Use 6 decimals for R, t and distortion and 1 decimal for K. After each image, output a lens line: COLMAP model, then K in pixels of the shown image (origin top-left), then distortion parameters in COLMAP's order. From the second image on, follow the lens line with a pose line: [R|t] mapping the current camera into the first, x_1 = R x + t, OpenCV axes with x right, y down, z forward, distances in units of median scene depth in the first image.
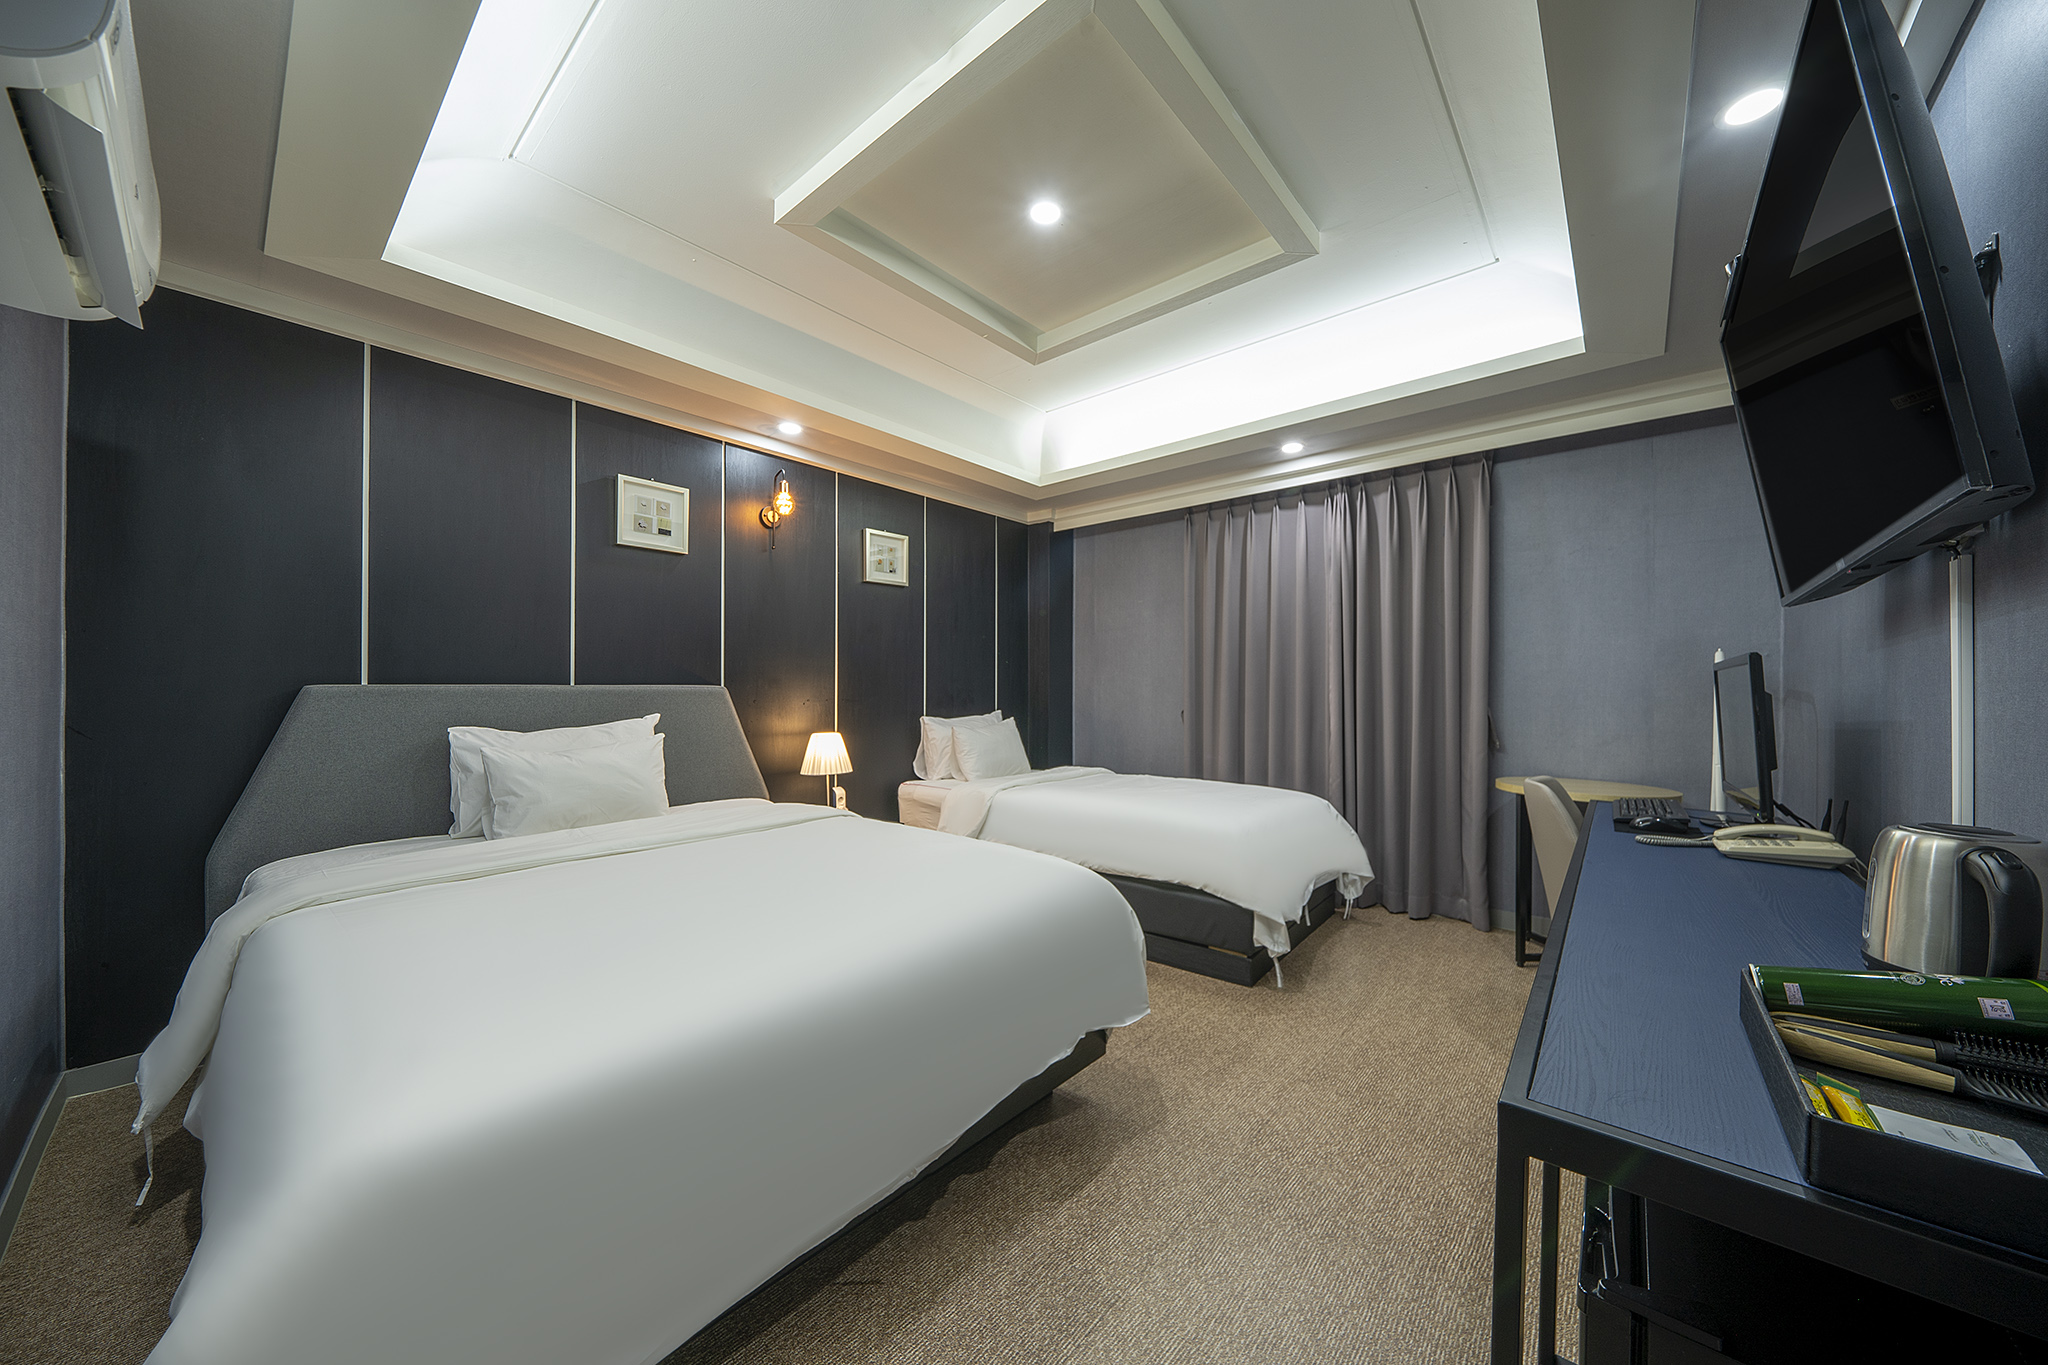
lens RADIAL K [[707.8, 0, 1032.2], [0, 707.8, 685.6], [0, 0, 1]] dist [0.002080, 0.000343]
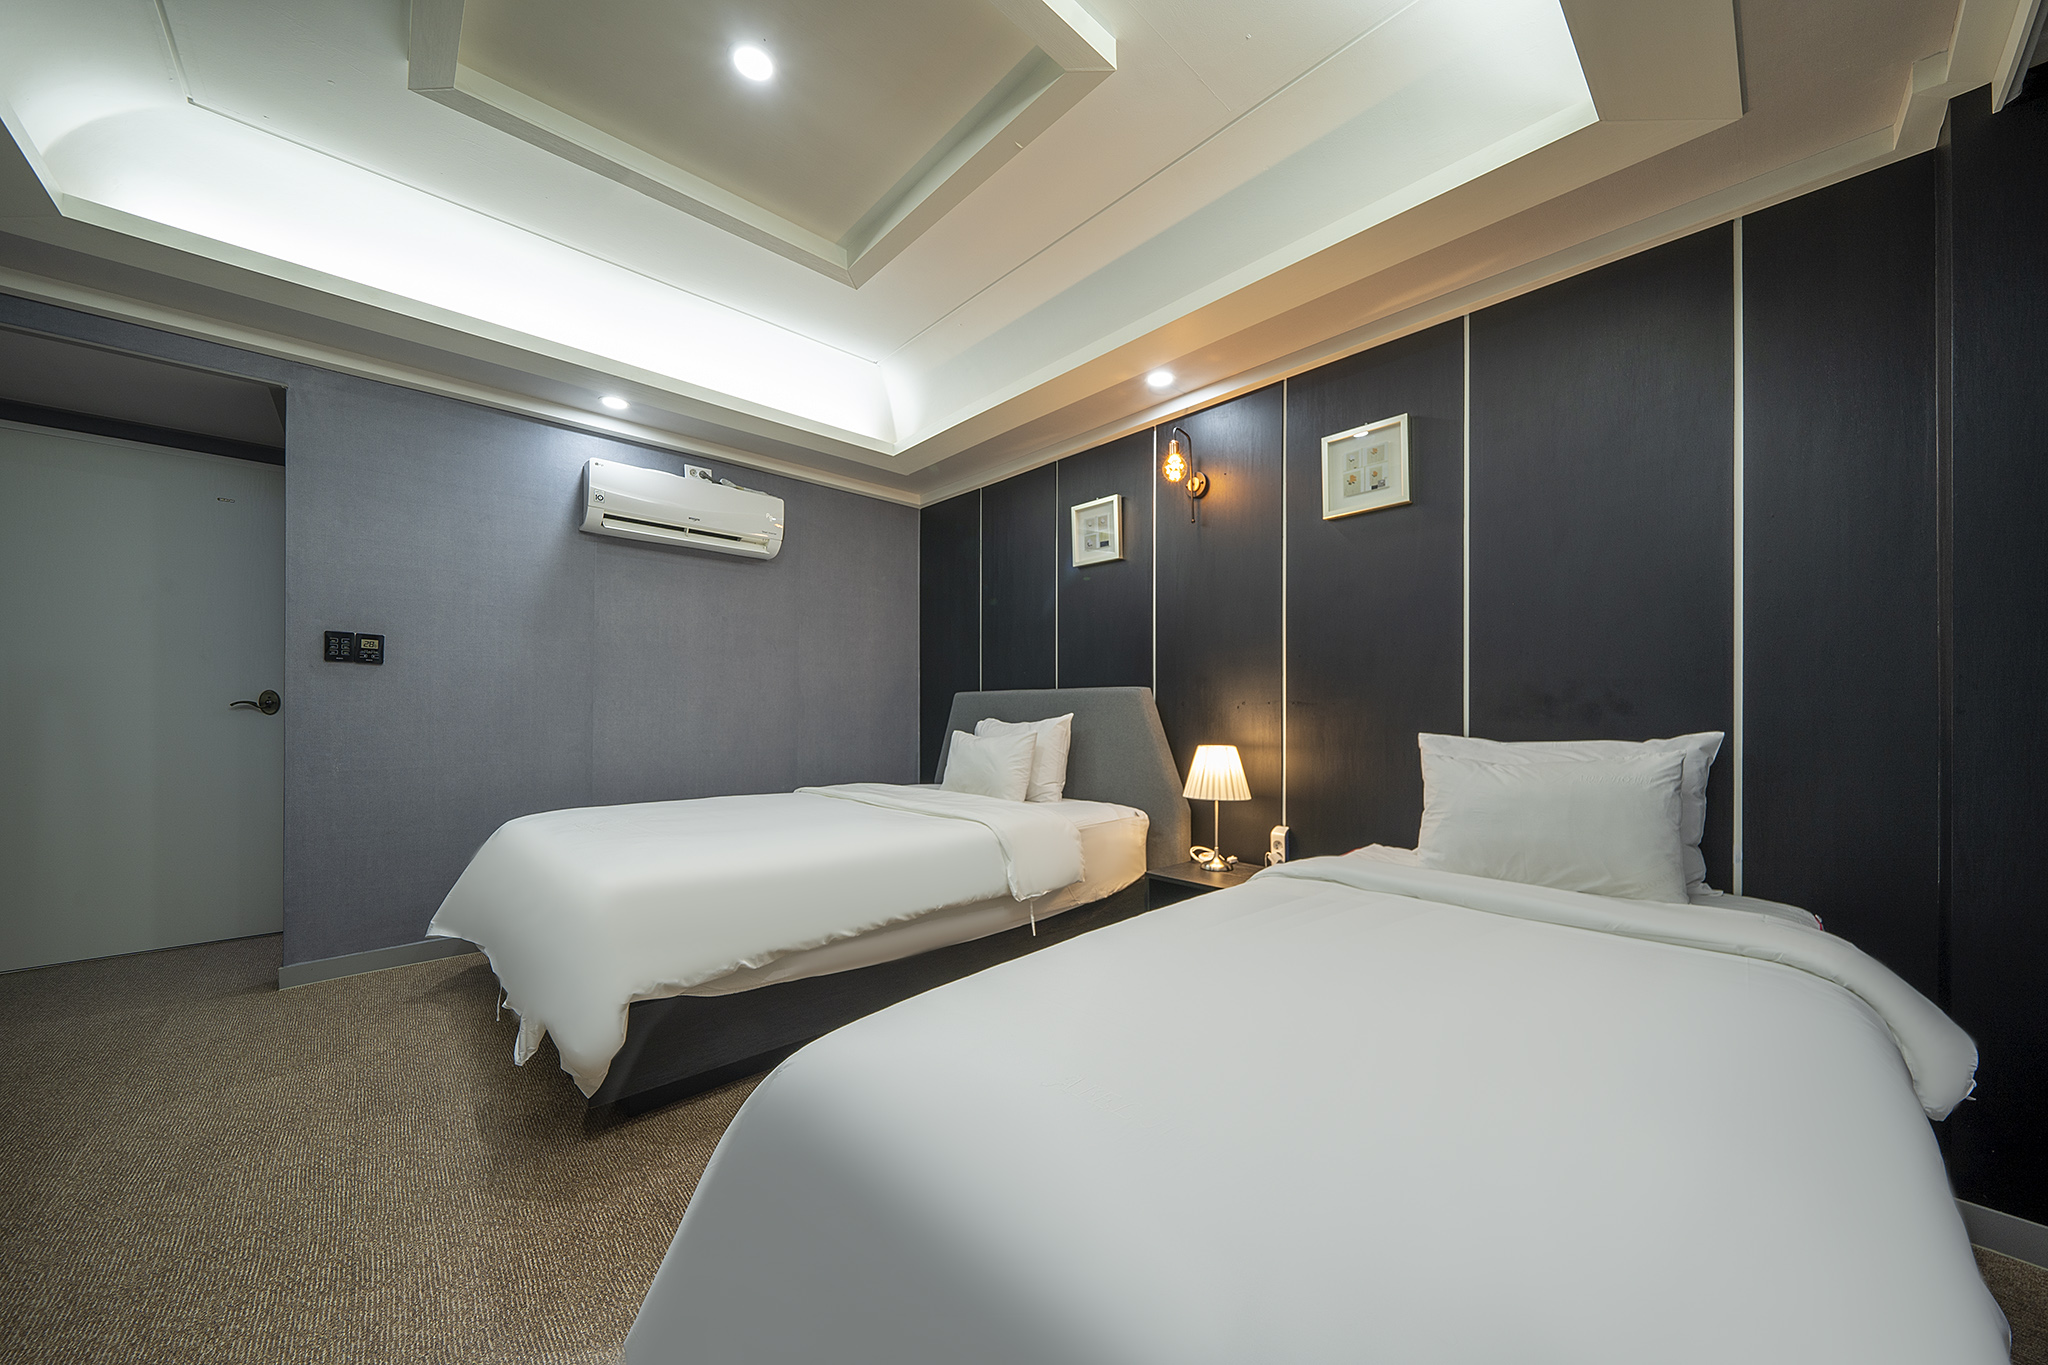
lens RADIAL K [[707.8, 0, 1023.1], [0, 707.8, 704.0], [0, 0, 1]] dist [0.002080, 0.000343]
pose [[-0.112762, -0.005639, -0.993606, 0.556532], [0.003443, 0.999976, -0.006066, 0.030190], [0.993616, -0.004104, -0.112740, 1.013317]]
